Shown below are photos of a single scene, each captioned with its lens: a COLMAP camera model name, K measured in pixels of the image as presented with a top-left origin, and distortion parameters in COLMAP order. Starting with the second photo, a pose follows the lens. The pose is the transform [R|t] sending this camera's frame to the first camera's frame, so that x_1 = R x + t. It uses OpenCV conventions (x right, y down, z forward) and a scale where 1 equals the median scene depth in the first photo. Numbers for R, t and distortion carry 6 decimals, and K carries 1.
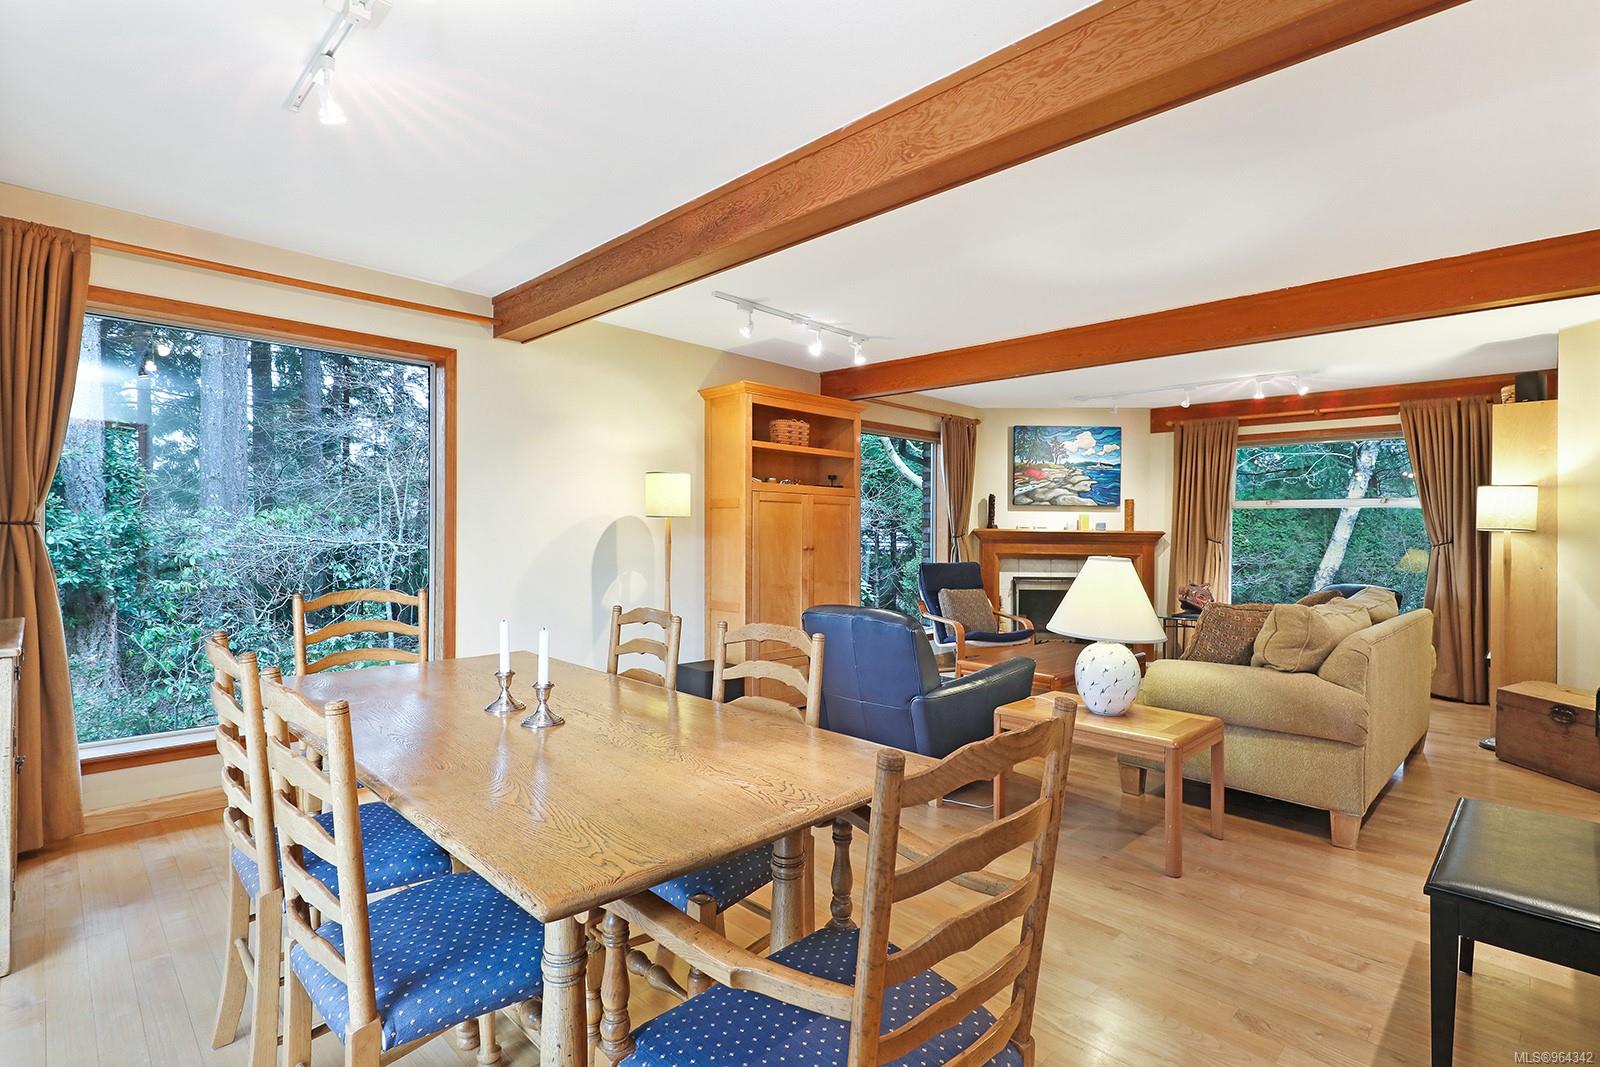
lens RADIAL K [[759.6, 0, 803.1], [0, 759.6, 523.6], [0, 0, 1]] dist [0.001839, 0.000627]
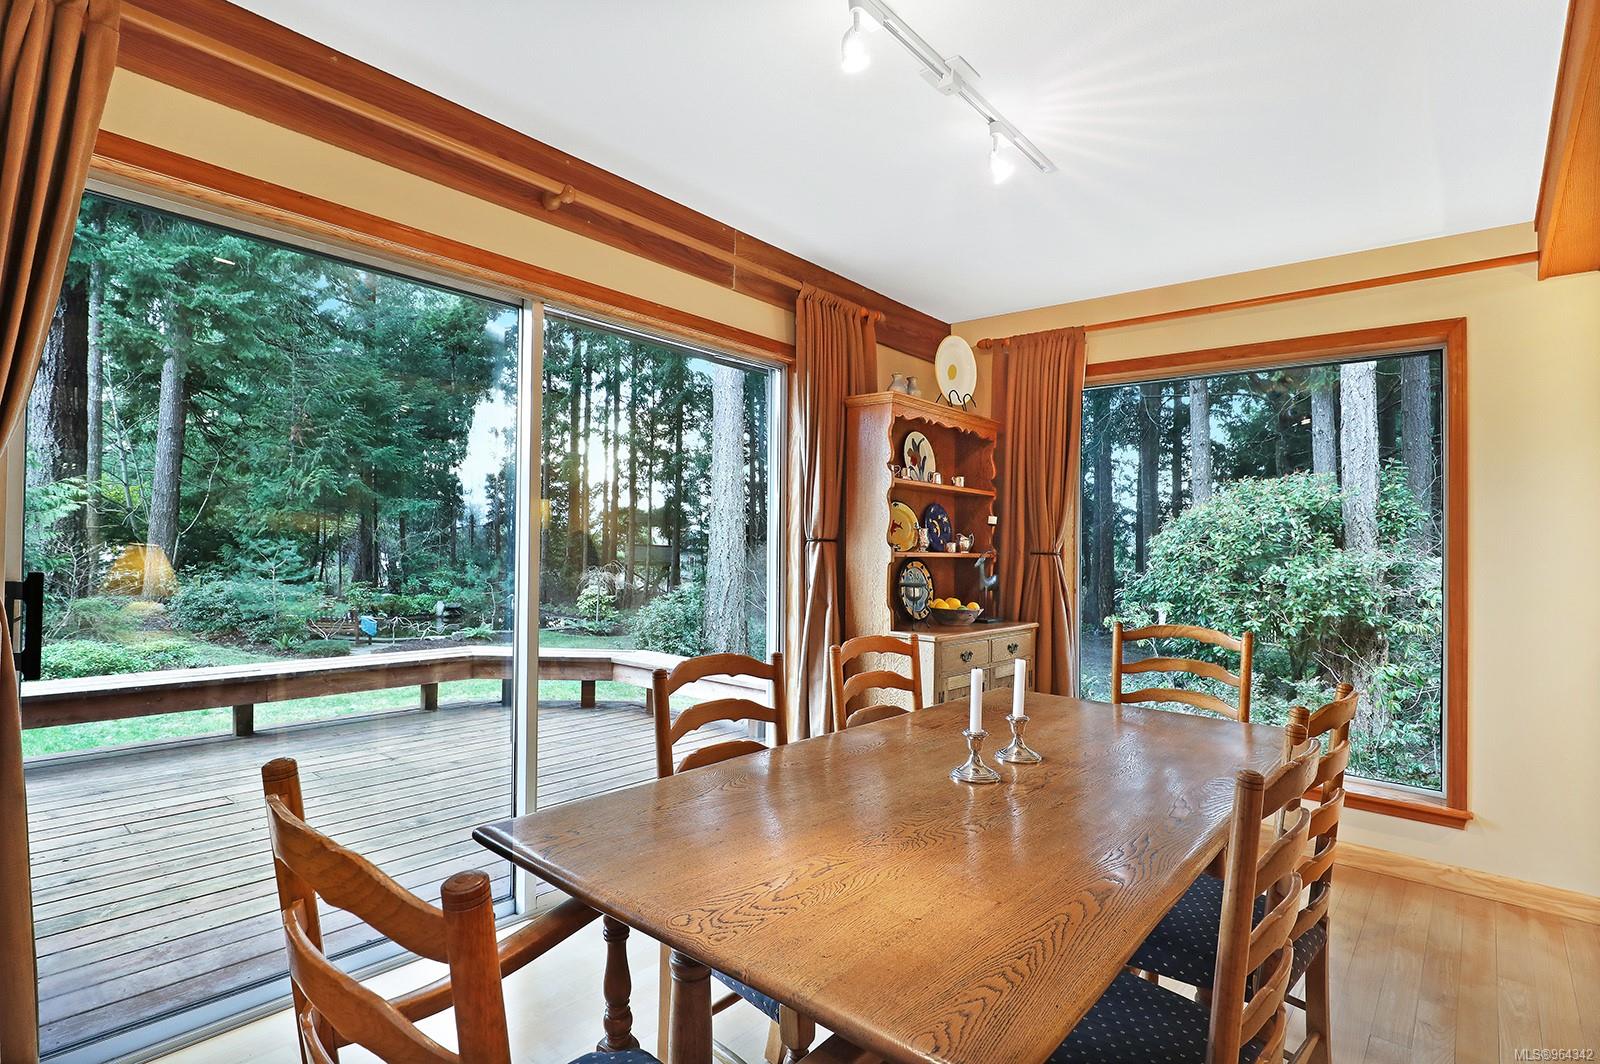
lens RADIAL K [[794.7, 0, 803.8], [0, 794.7, 544.0], [0, 0, 1]] dist [0.001337, 0.000338]
pose [[0.077219, -0.011789, -0.996944, 0.158362], [-0.016020, 0.999786, -0.013064, 0.003401], [0.996885, 0.016980, 0.077014, 0.211897]]
